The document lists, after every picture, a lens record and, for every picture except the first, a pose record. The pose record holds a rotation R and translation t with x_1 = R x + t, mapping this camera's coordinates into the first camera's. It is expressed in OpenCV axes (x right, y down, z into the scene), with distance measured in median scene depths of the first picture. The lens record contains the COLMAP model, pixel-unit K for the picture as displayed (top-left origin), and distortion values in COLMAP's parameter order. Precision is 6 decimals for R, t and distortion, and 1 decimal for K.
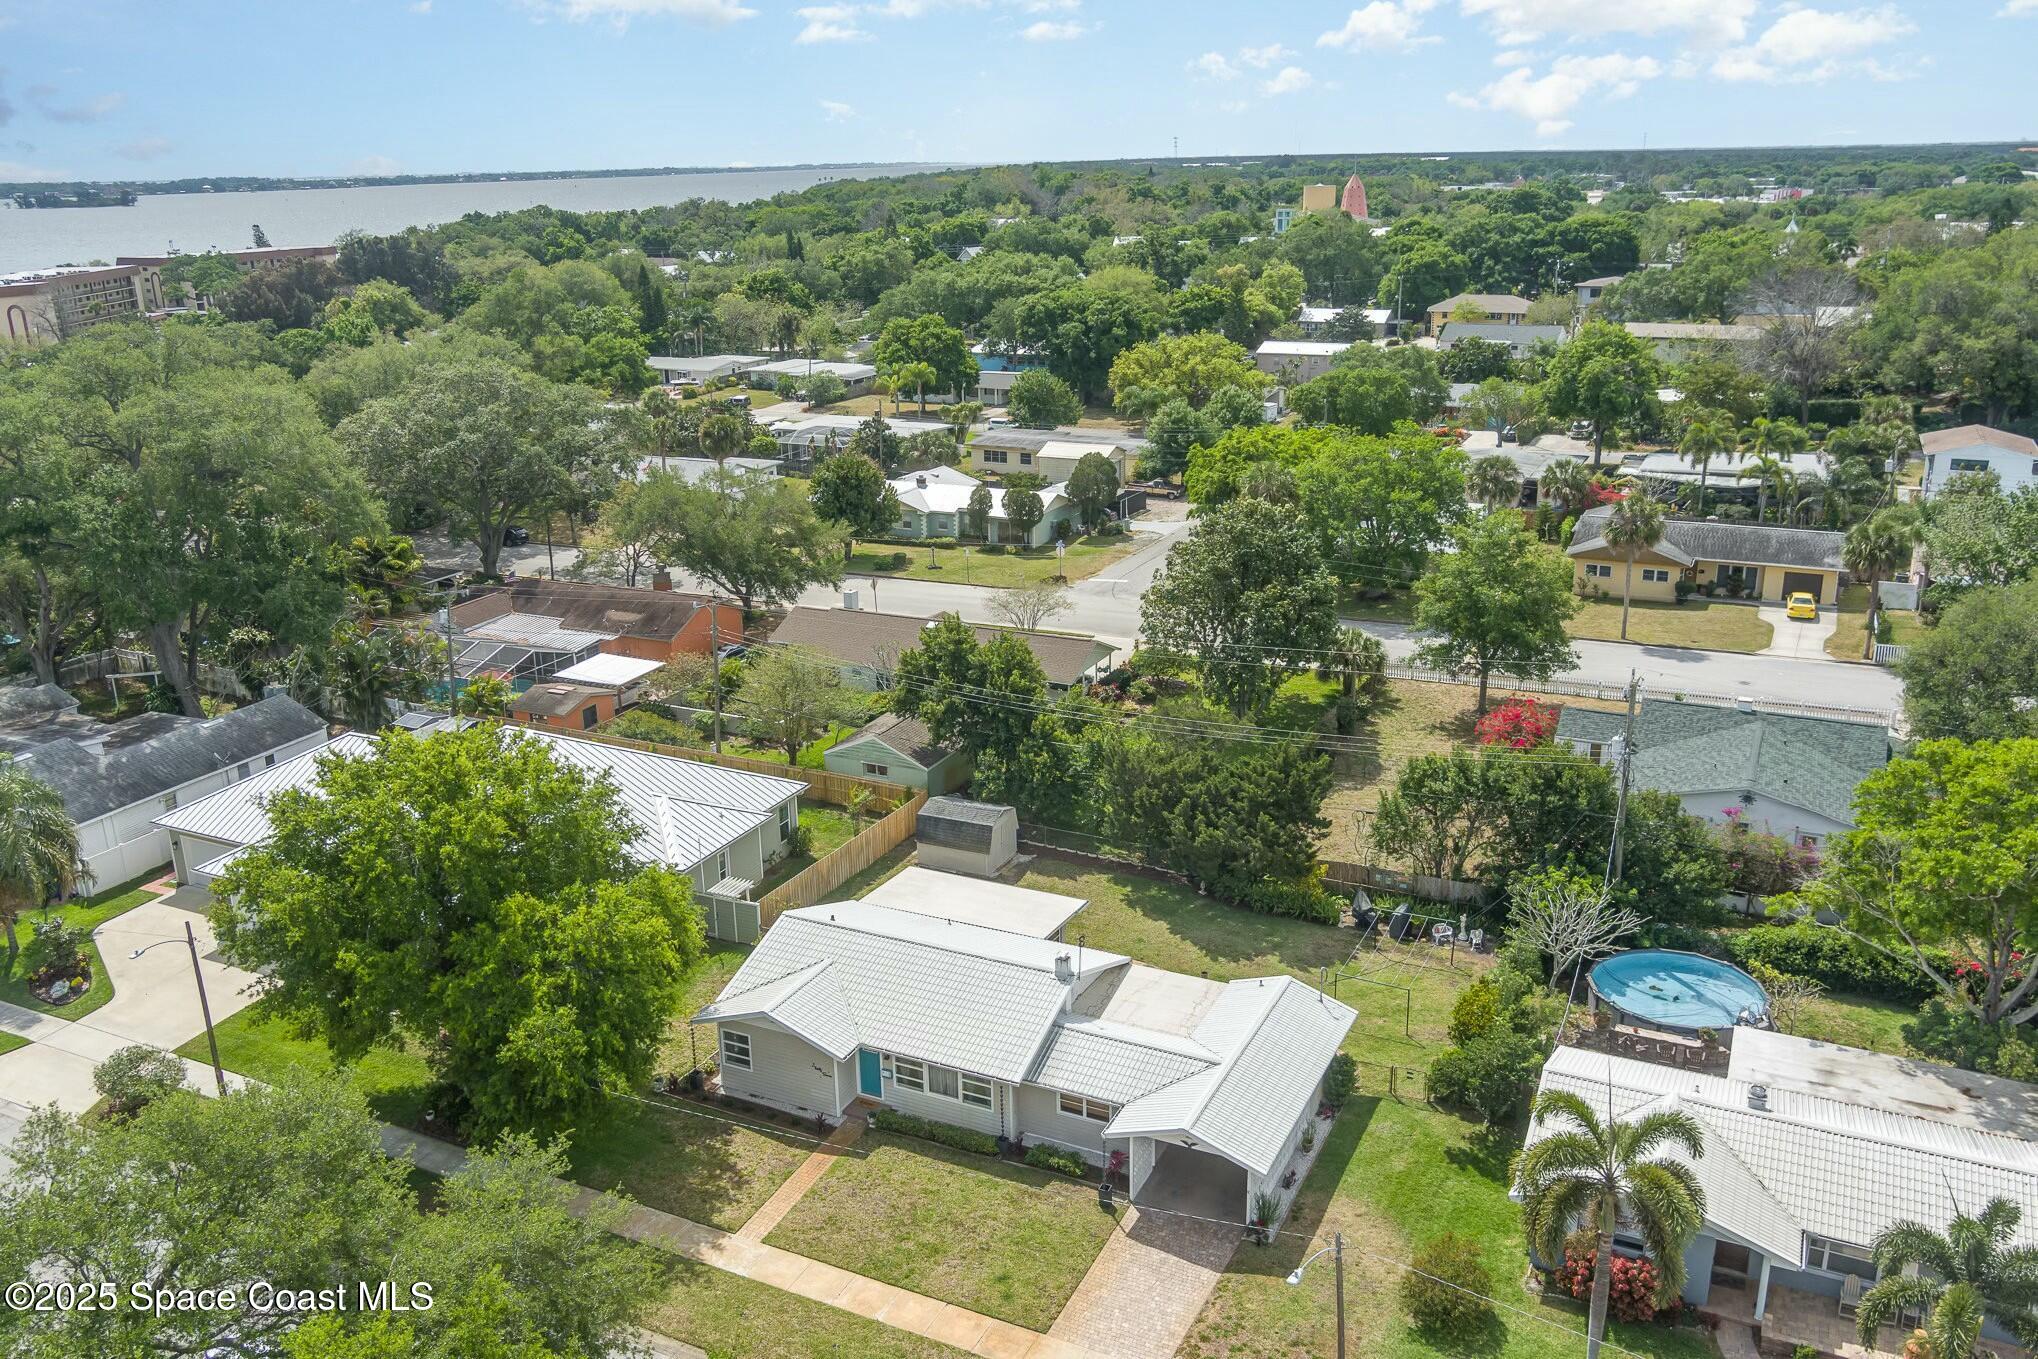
lens RADIAL K [[1640.0, 0, 1023.2], [0, 1640.0, 677.9], [0, 0, 1]] dist [-0.009610, -0.006572]
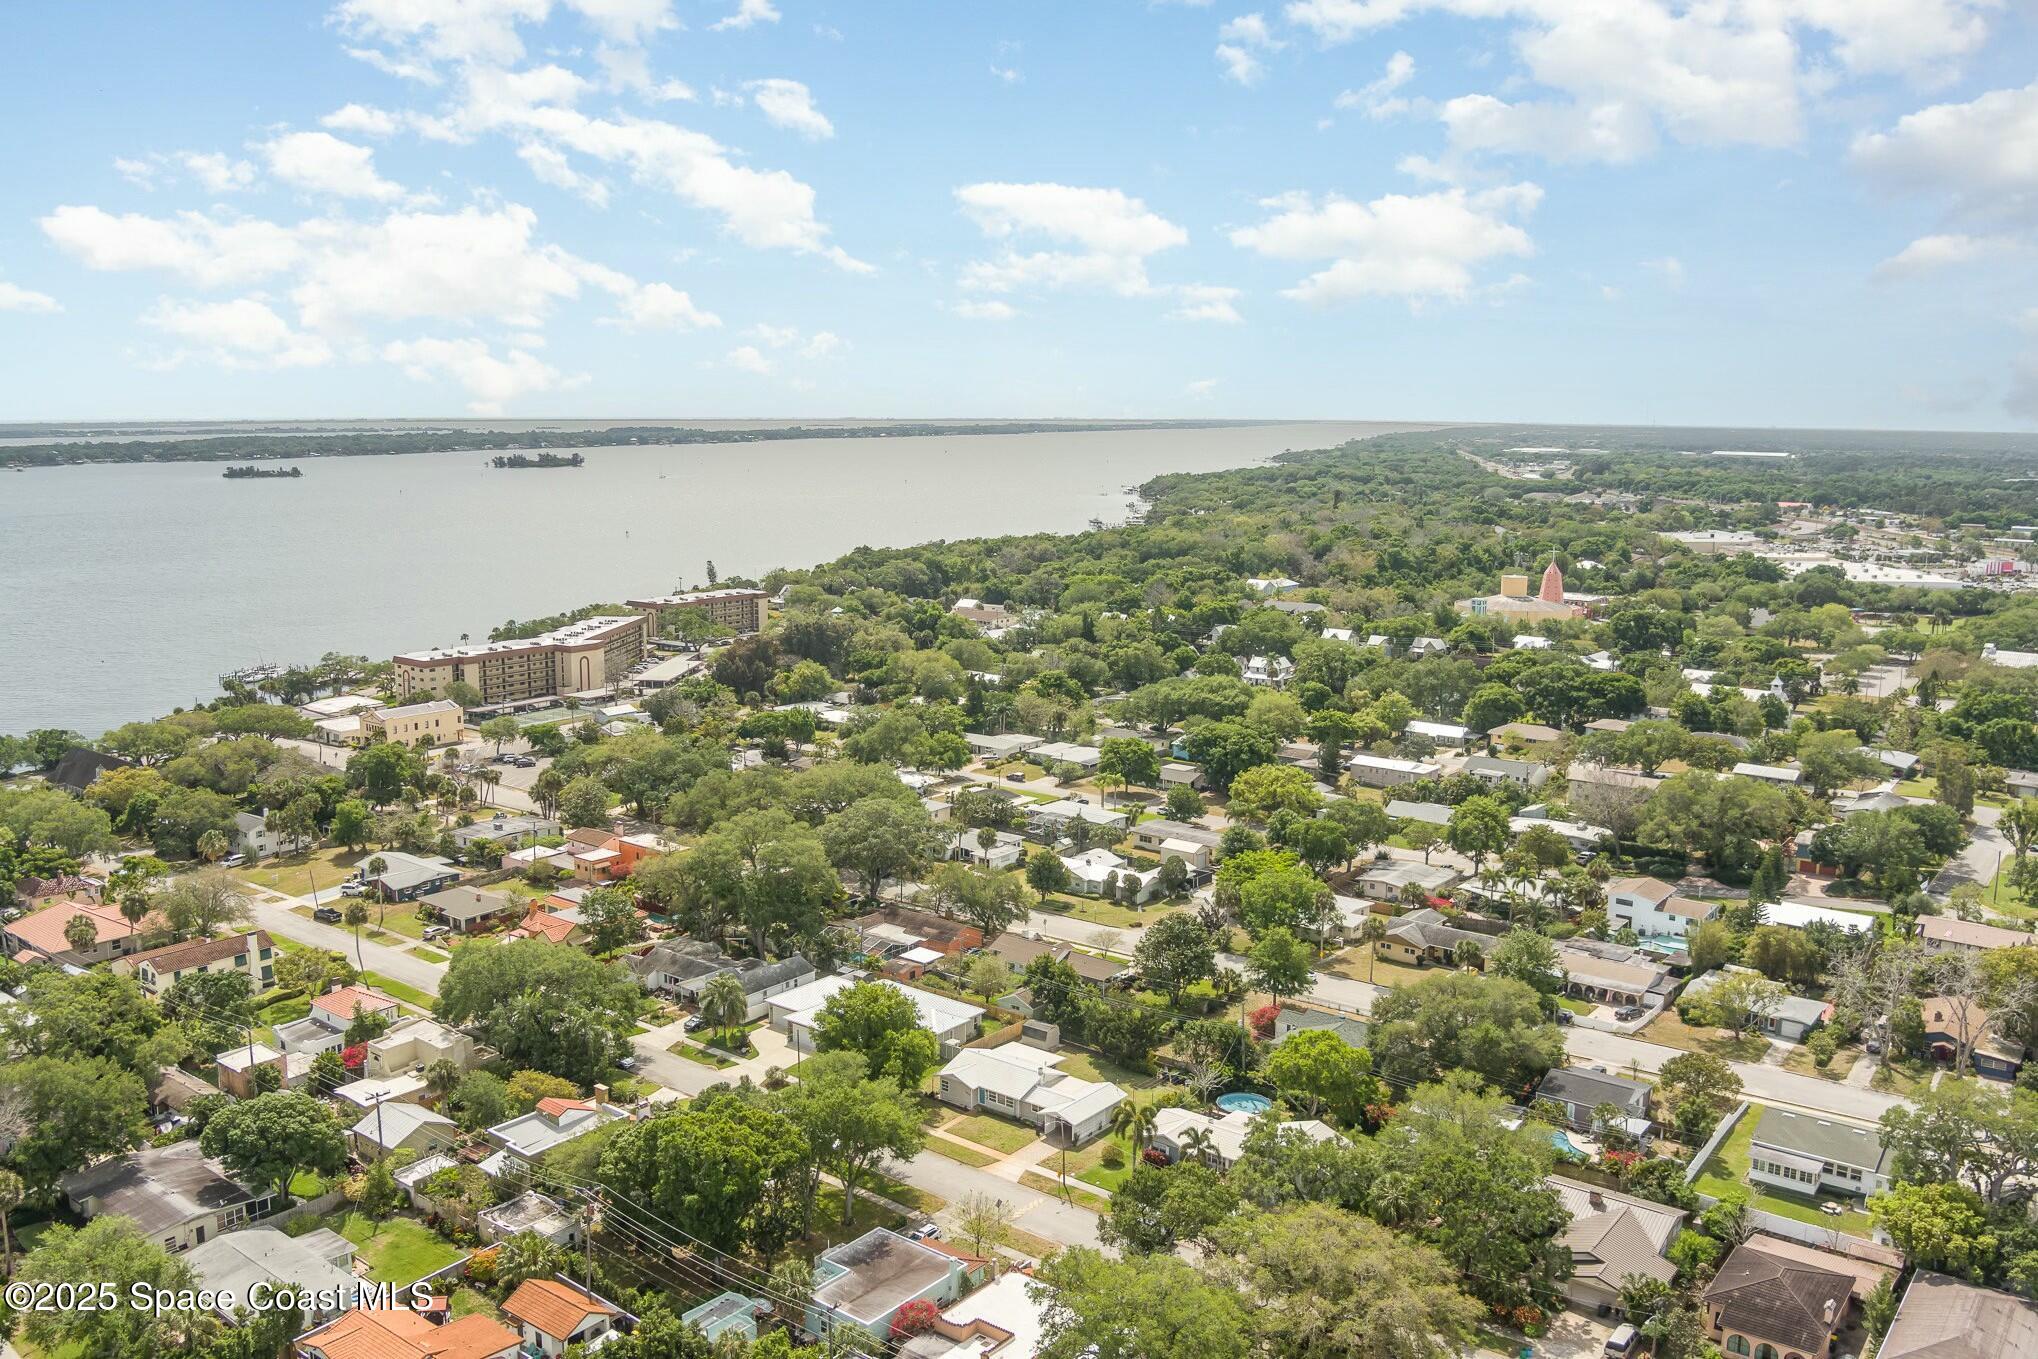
lens RADIAL K [[1553.1, 0, 1013.4], [0, 1553.1, 683.2], [0, 0, 1]] dist [-0.026019, 0.032846]
pose [[0.977113, 0.056990, -0.204945, 0.385342], [-0.088213, 0.985255, -0.146599, -0.090642], [0.193568, 0.161322, 0.967733, -1.485277]]
